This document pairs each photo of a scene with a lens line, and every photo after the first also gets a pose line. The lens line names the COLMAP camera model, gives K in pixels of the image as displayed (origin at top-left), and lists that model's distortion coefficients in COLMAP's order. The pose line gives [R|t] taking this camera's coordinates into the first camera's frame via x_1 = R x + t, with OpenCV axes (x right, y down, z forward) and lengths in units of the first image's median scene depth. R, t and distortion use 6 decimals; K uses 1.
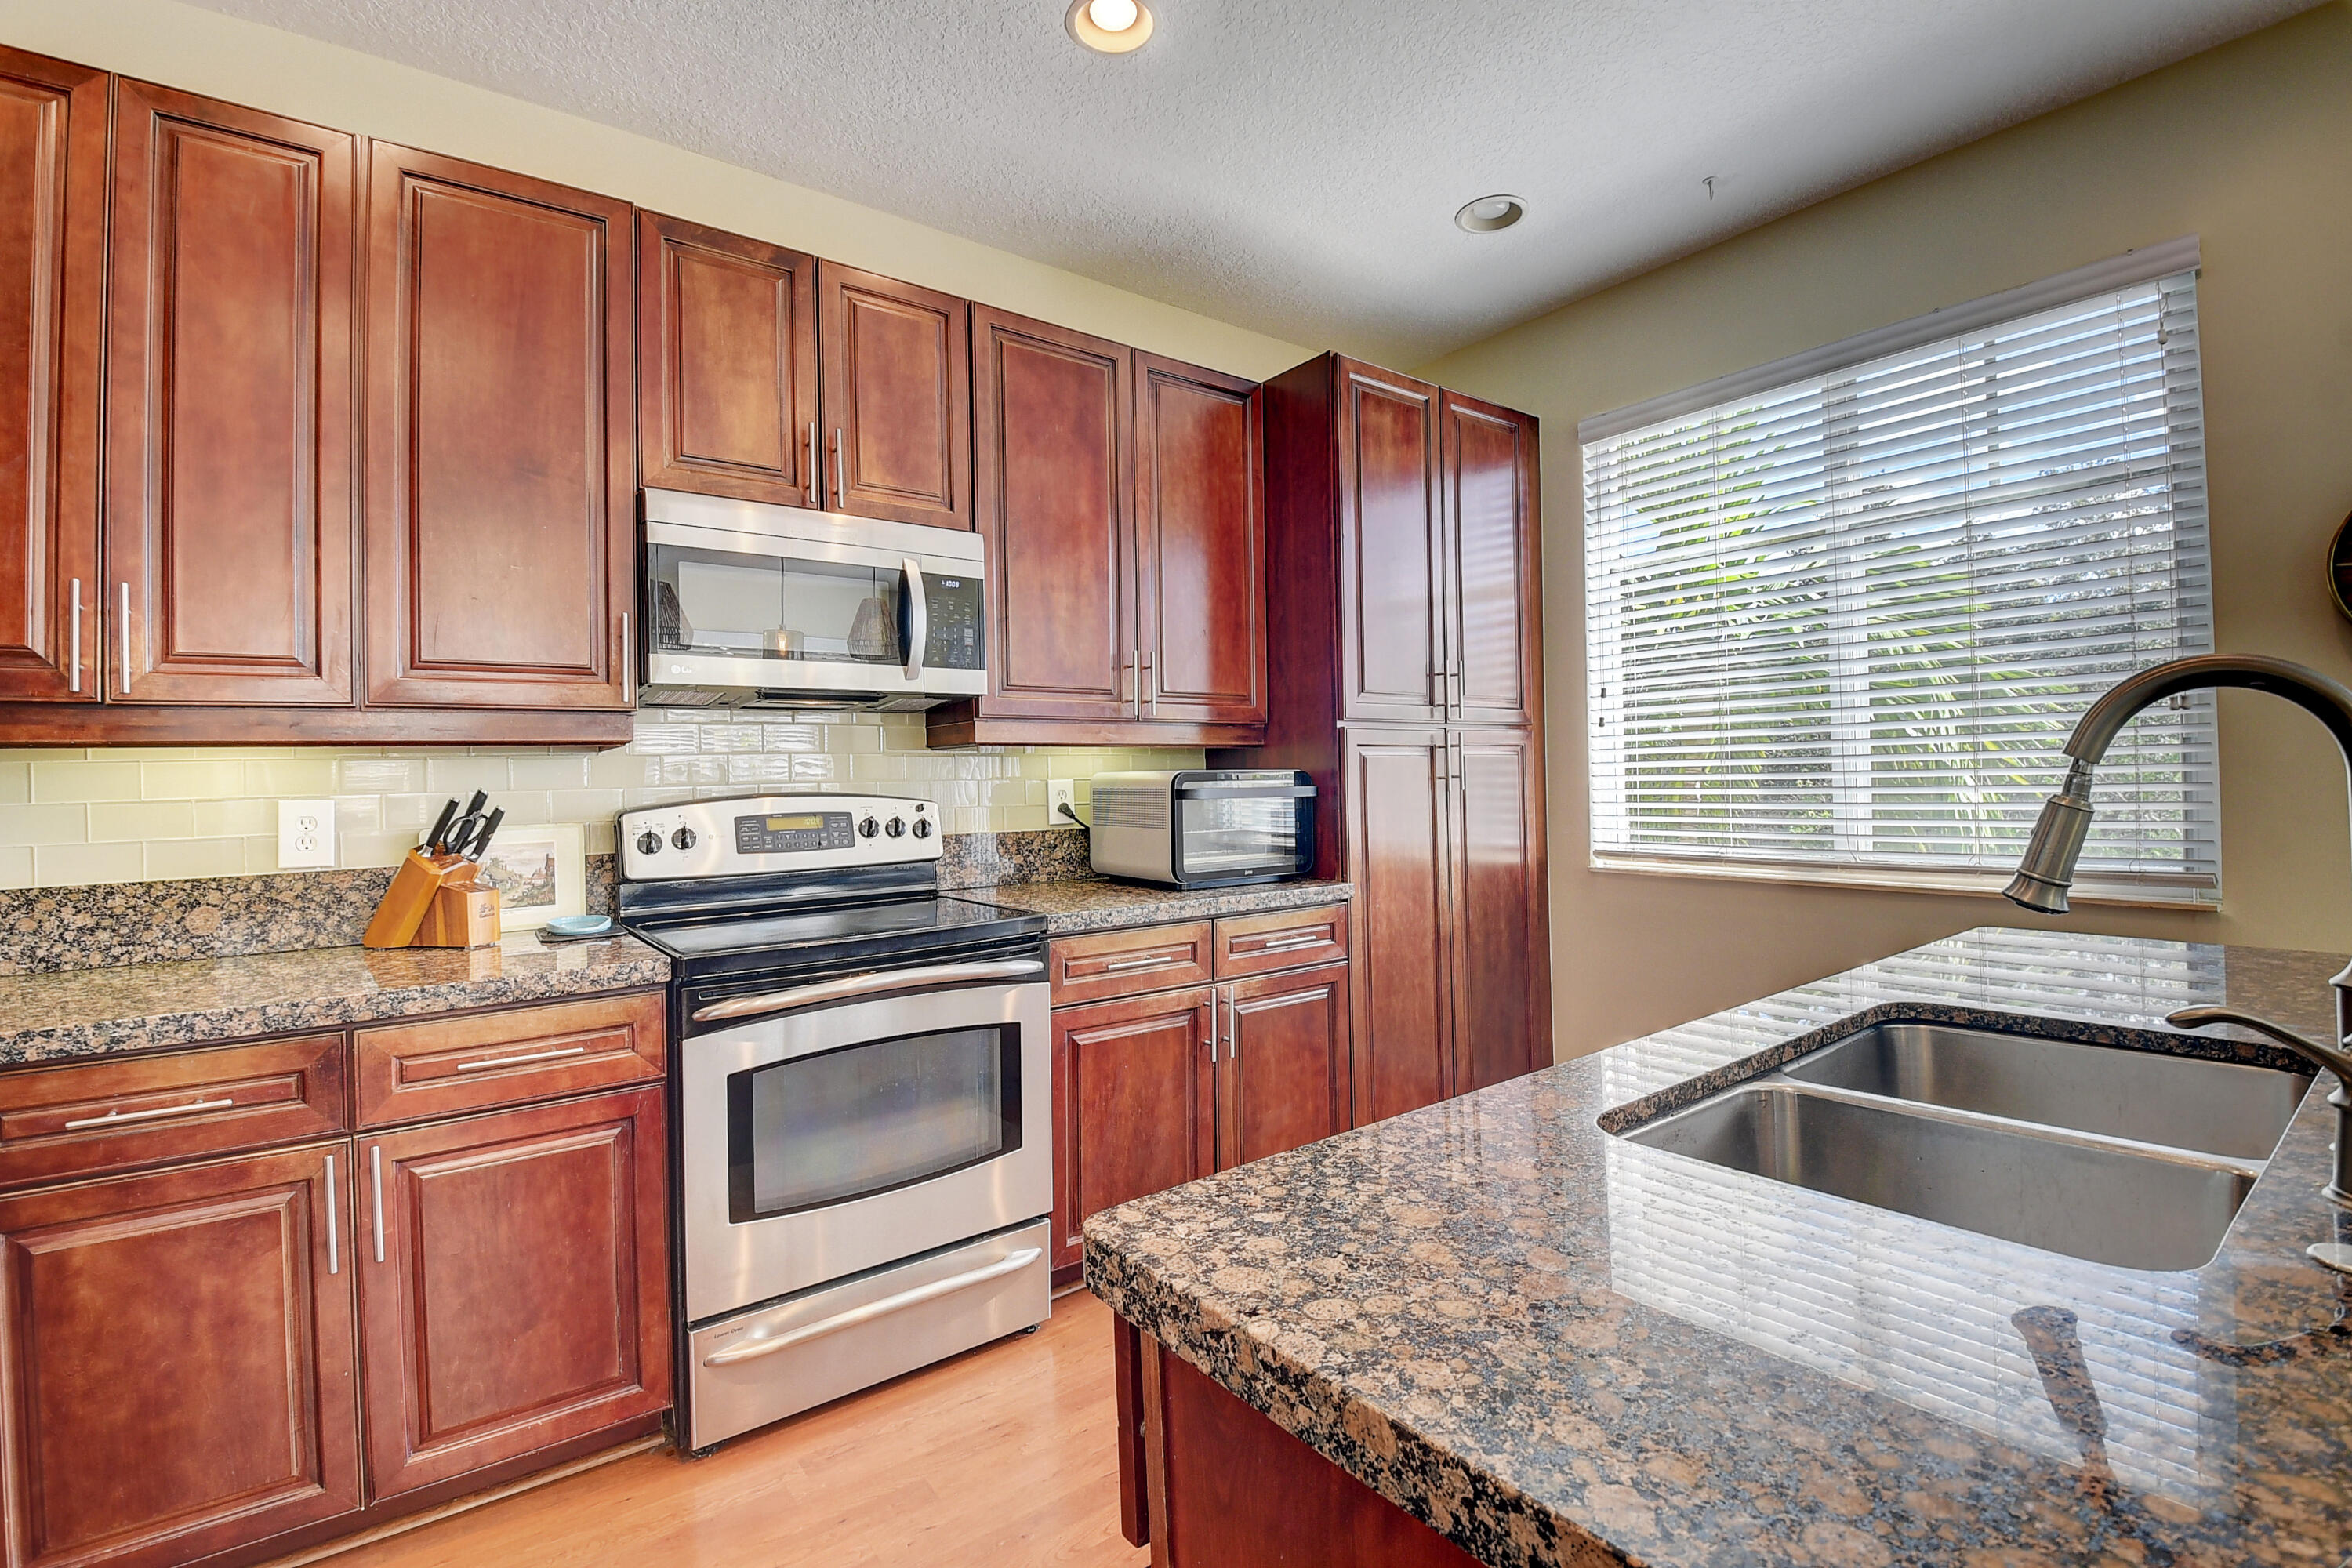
lens RADIAL K [[1027.6, 0, 1173.9], [0, 1027.6, 762.5], [0, 0, 1]] dist [-0.001444, -0.021638]
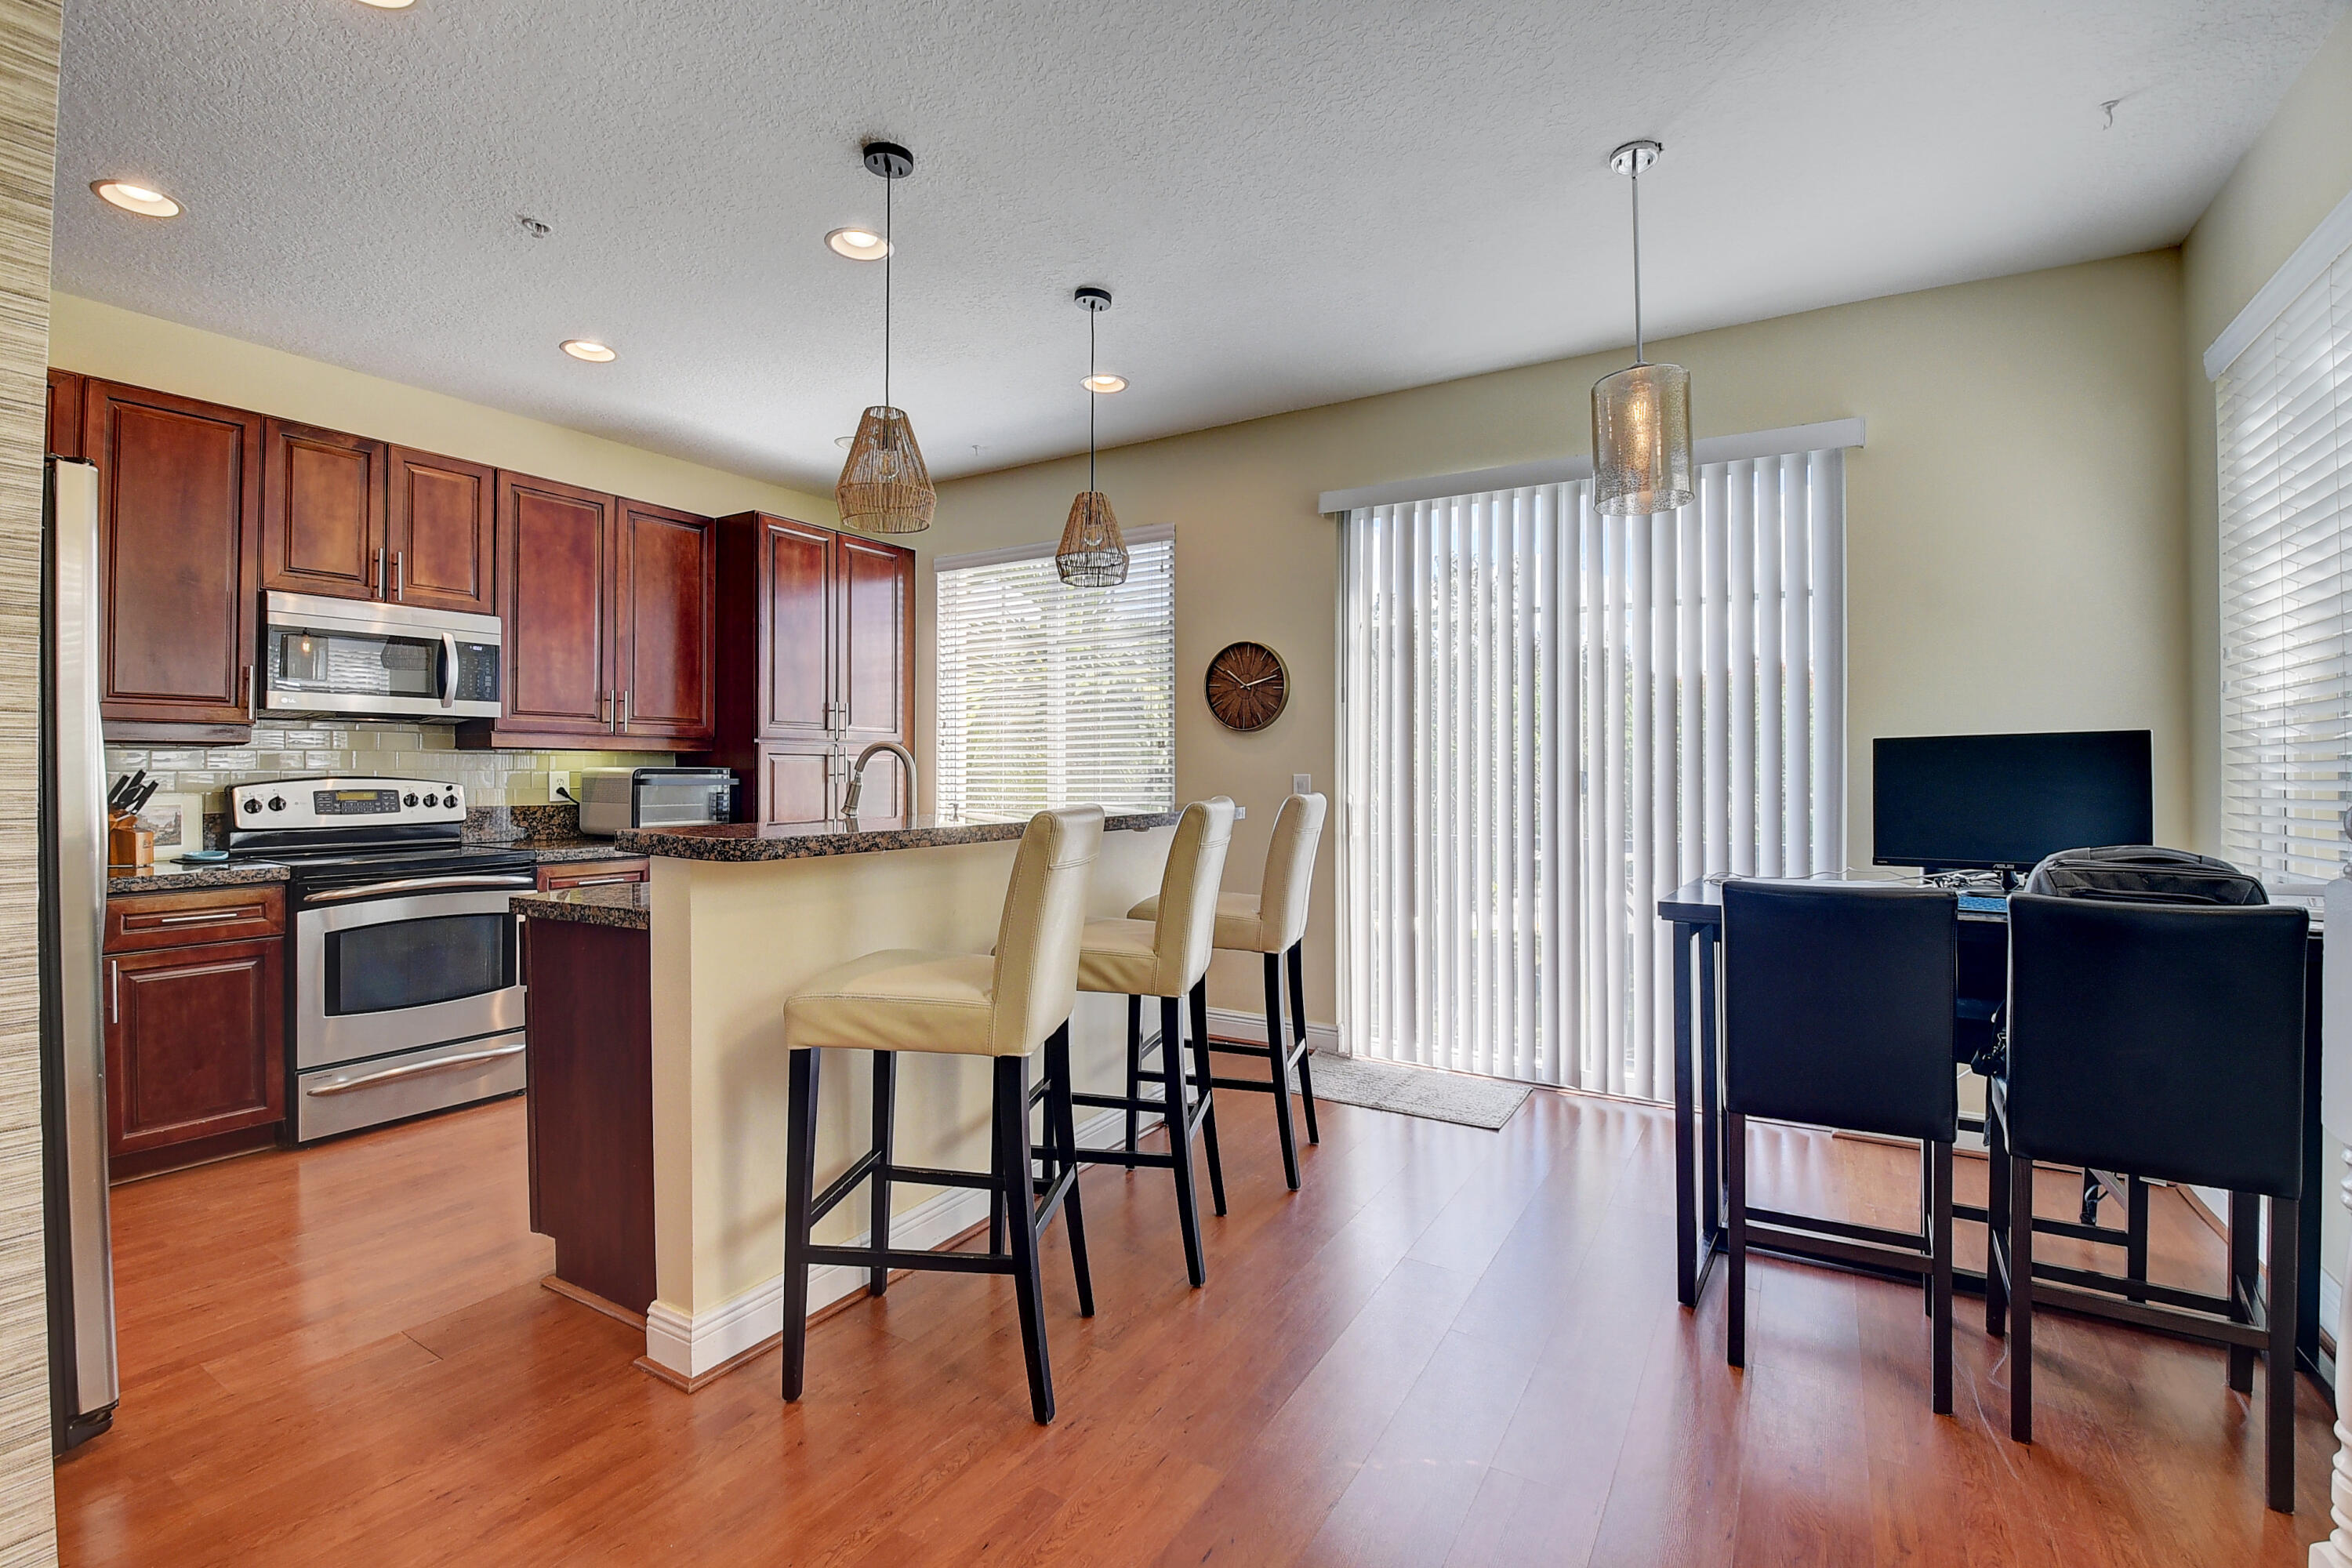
lens RADIAL K [[1027.6, 0, 1173.9], [0, 1027.6, 762.5], [0, 0, 1]] dist [-0.001444, -0.021638]
pose [[0.926275, 0.023548, 0.376112, 0.195430], [-0.023385, 0.999714, -0.005001, -0.012527], [-0.376122, -0.004163, 0.926561, -0.887409]]
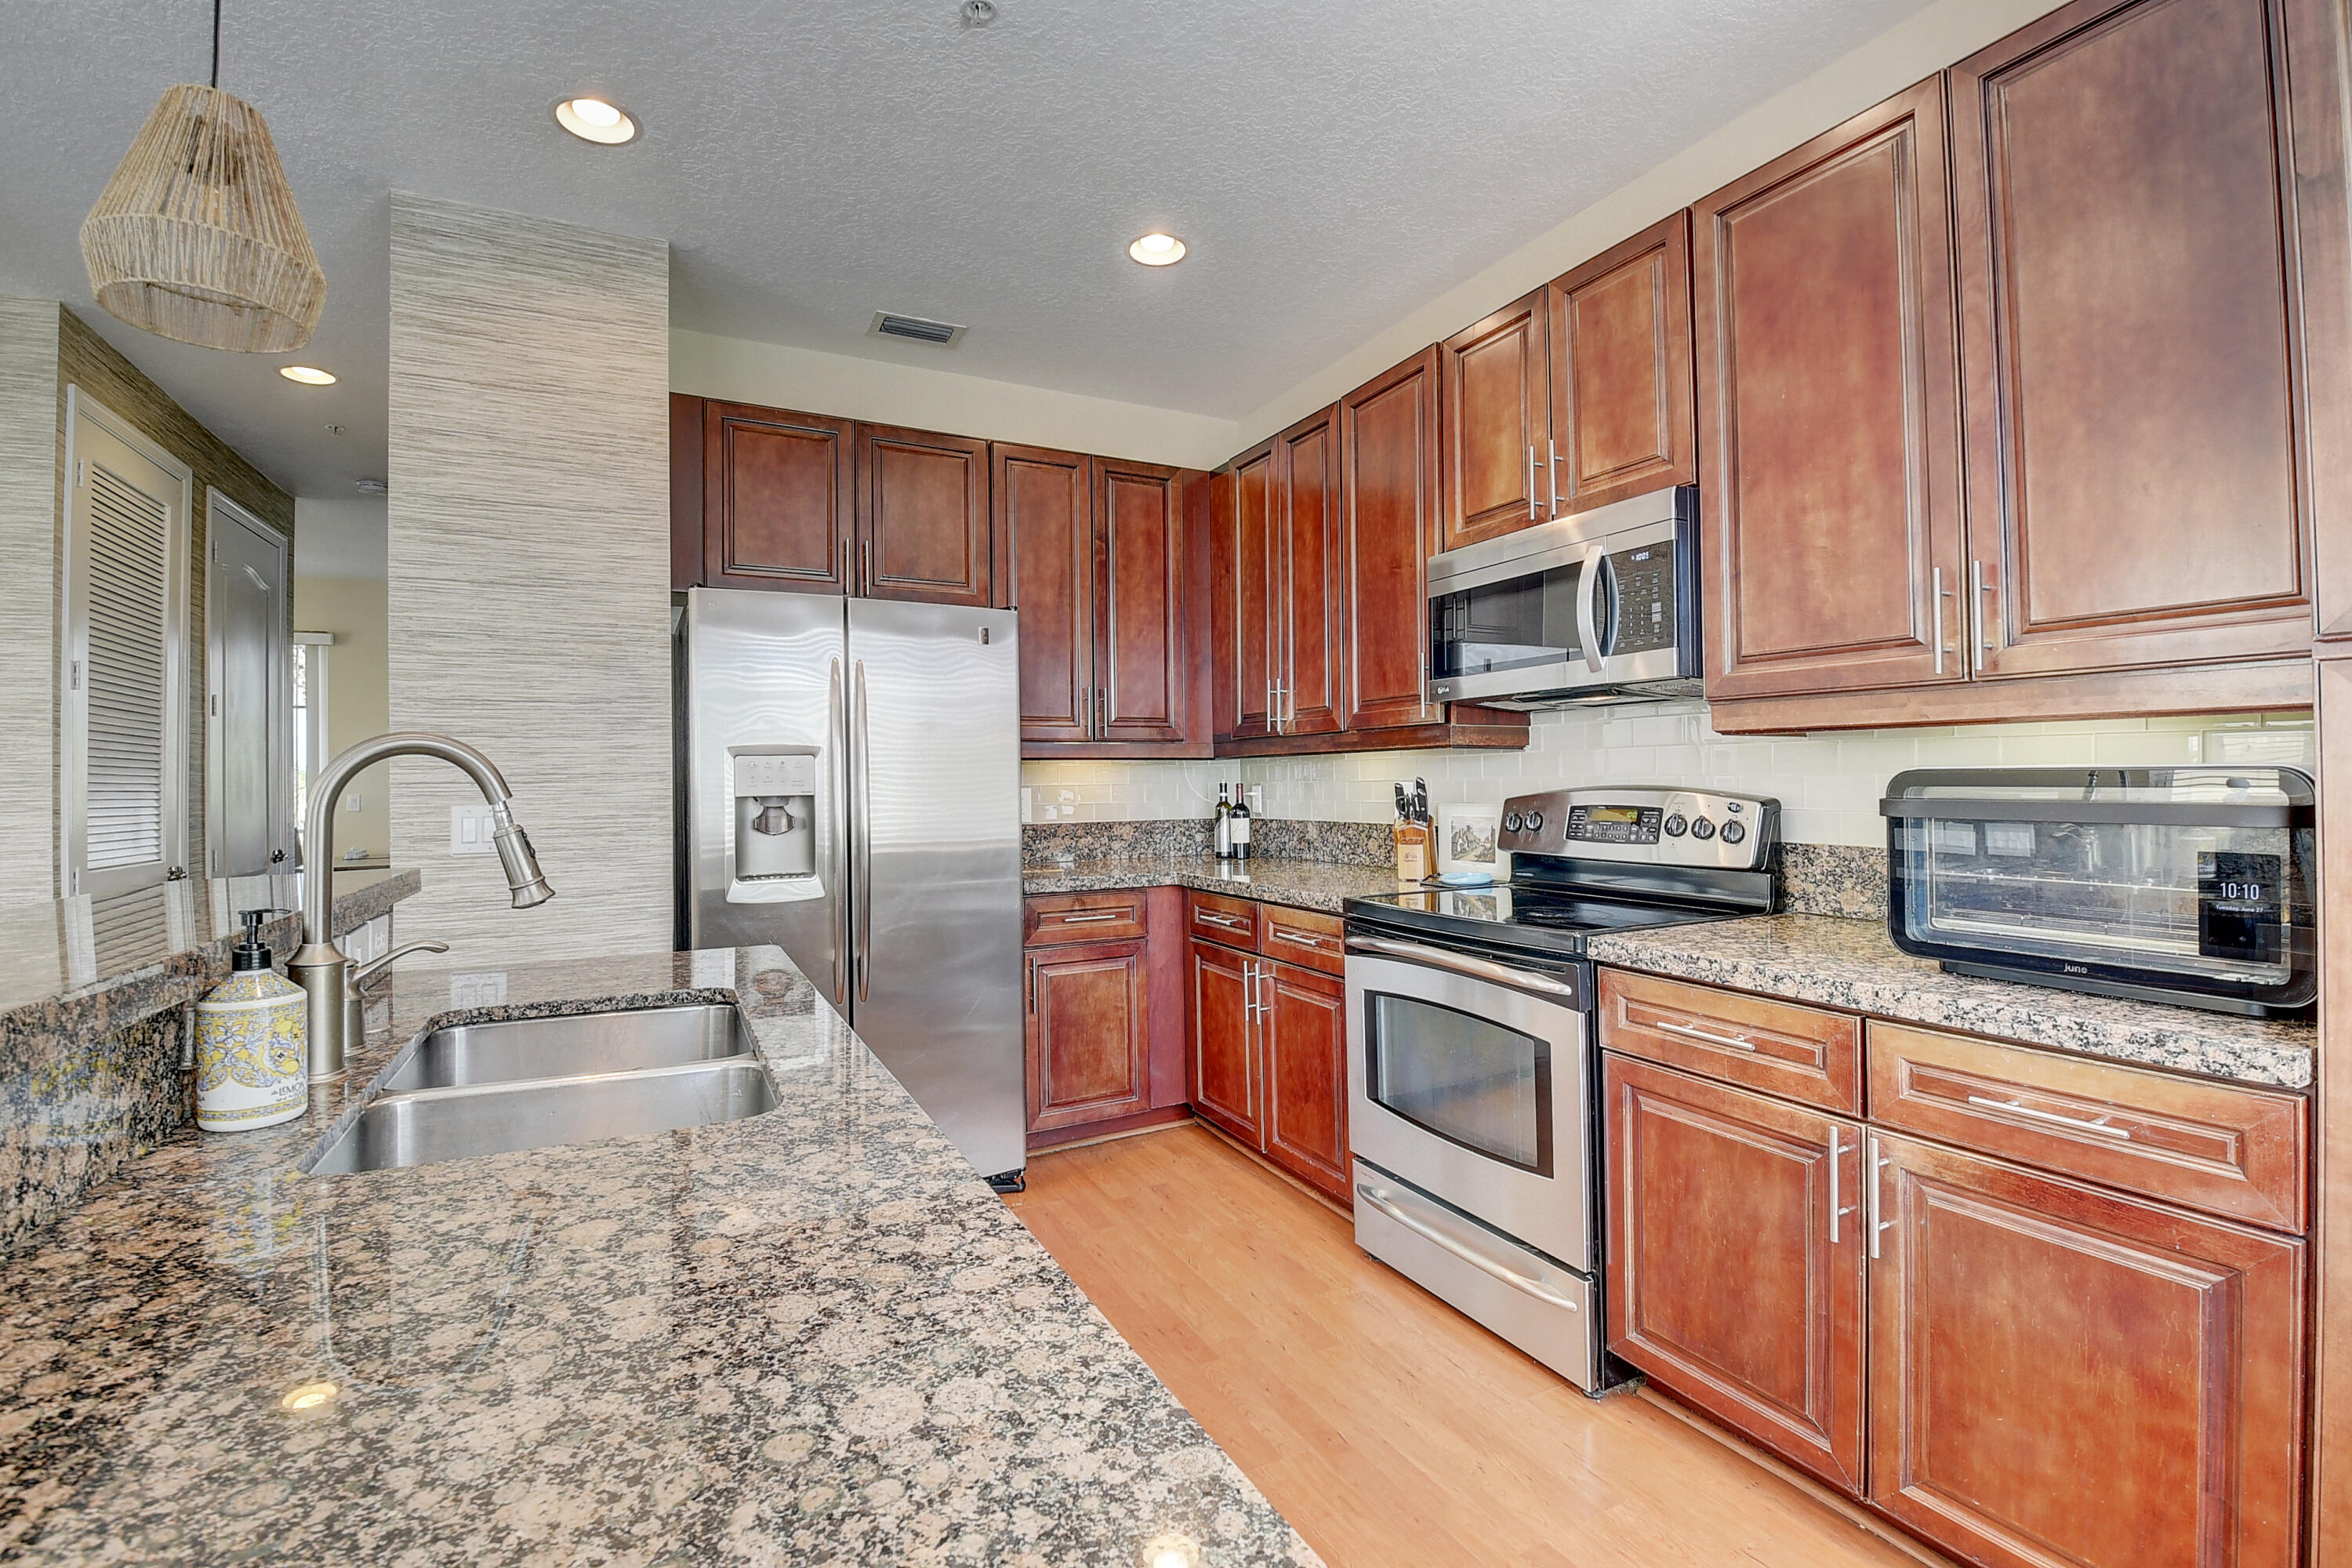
lens RADIAL K [[1027.6, 0, 1173.9], [0, 1027.6, 762.5], [0, 0, 1]] dist [-0.001444, -0.021638]
pose [[-0.177431, 0.008607, -0.984096, 0.725686], [0.028781, 0.999579, 0.003553, -0.010197], [0.983712, -0.027693, -0.177604, 0.748858]]
